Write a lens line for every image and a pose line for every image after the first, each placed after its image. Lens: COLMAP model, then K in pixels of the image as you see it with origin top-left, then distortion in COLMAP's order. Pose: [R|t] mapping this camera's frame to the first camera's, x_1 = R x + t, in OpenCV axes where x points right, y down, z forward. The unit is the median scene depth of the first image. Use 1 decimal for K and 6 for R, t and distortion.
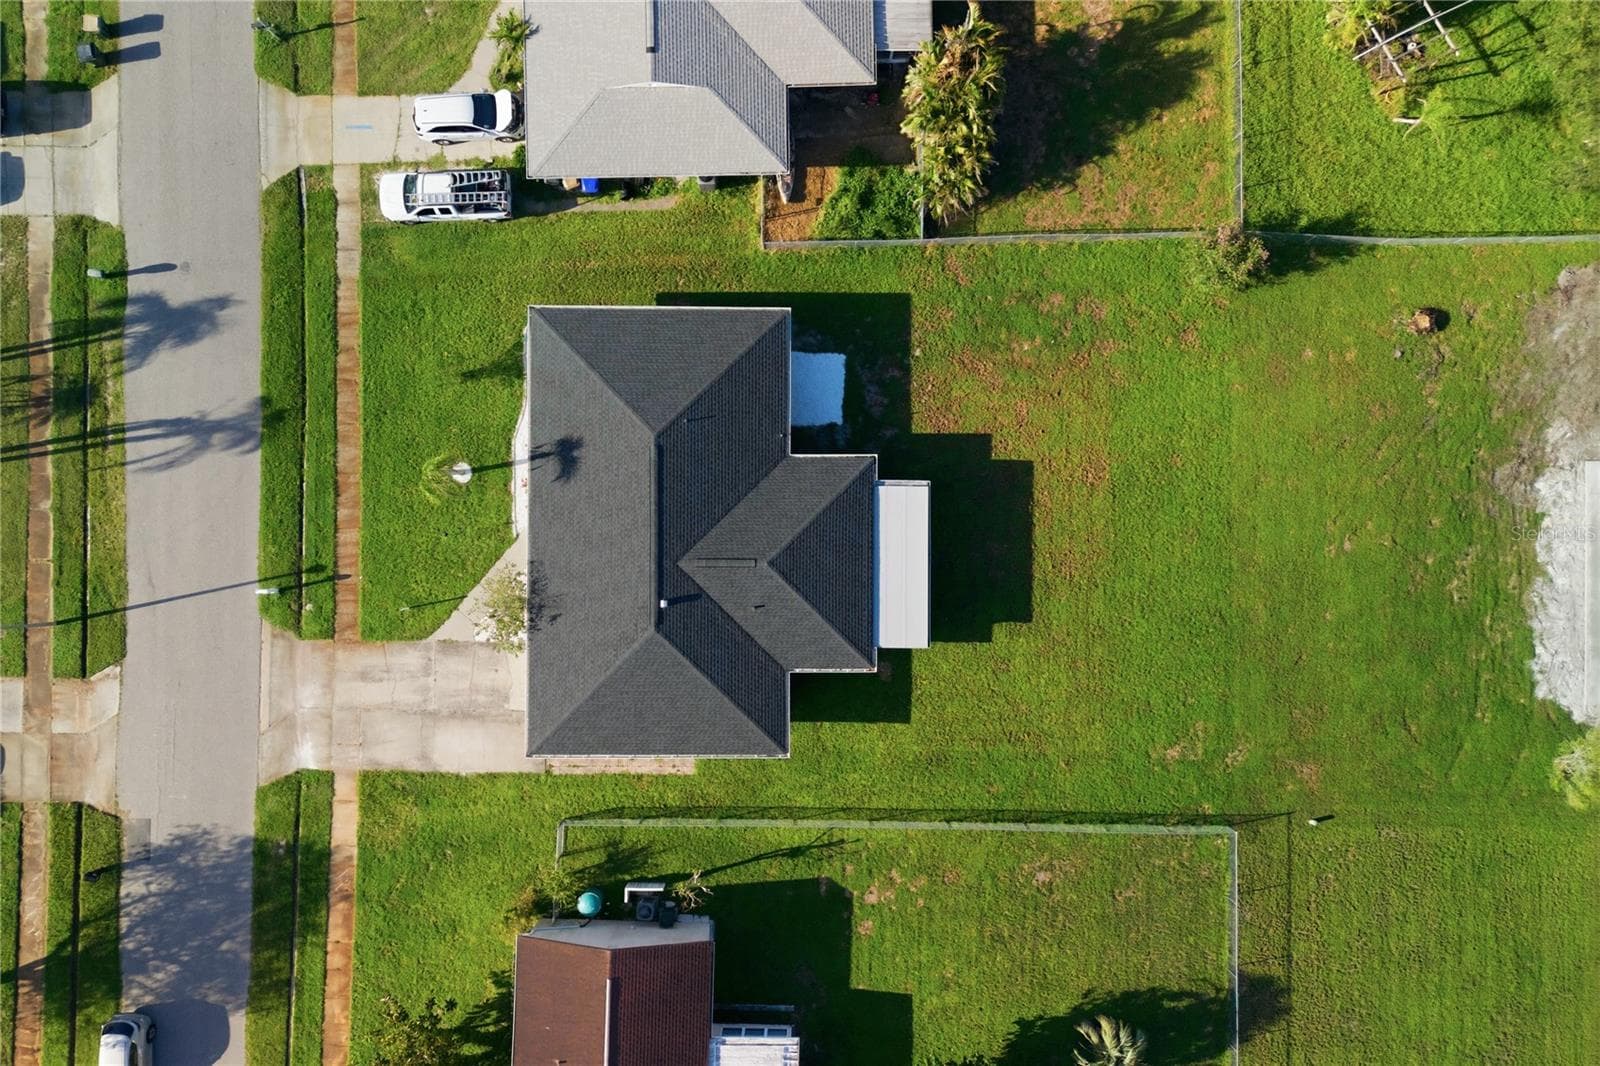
lens RADIAL K [[1182.4, 0, 800.0], [0, 1182.4, 533.0], [0, 0, 1]] dist [0.043621, -0.019814]
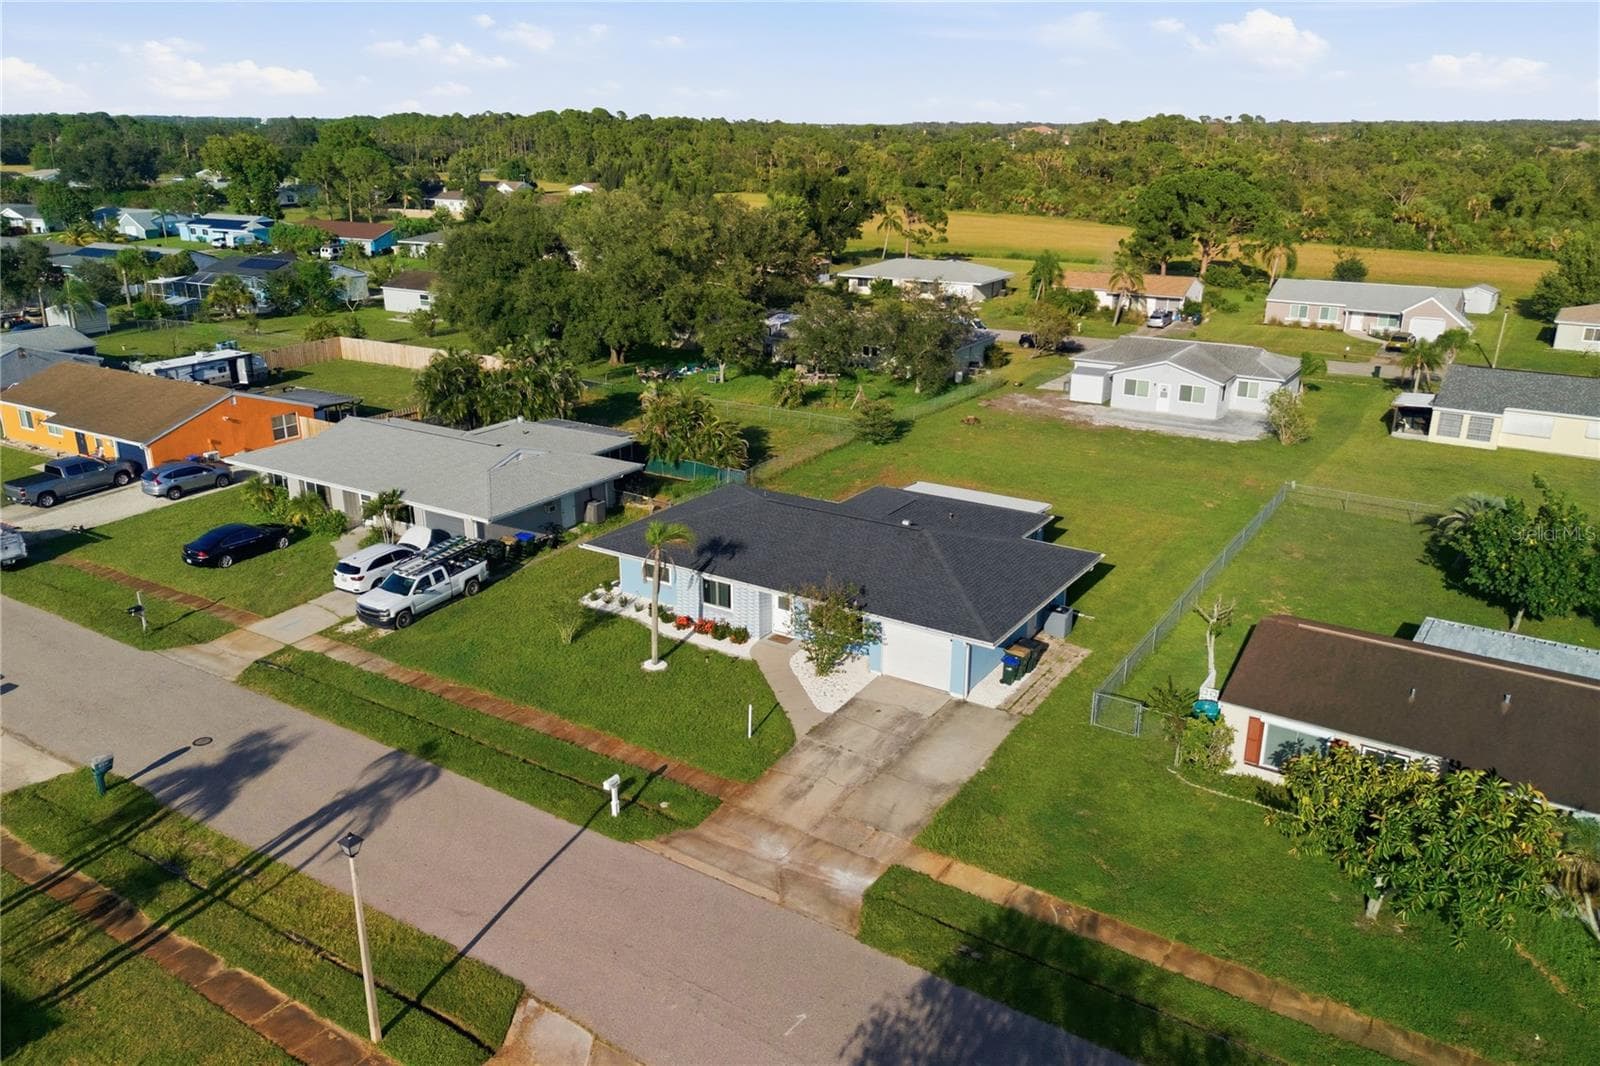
lens RADIAL K [[1182.4, 0, 800.0], [0, 1182.4, 533.0], [0, 0, 1]] dist [0.043621, -0.019814]
pose [[0.542170, -0.262972, 0.798058, -0.873426], [0.840143, 0.186050, -0.509455, 0.445919], [-0.014507, 0.946695, 0.321805, 0.633171]]
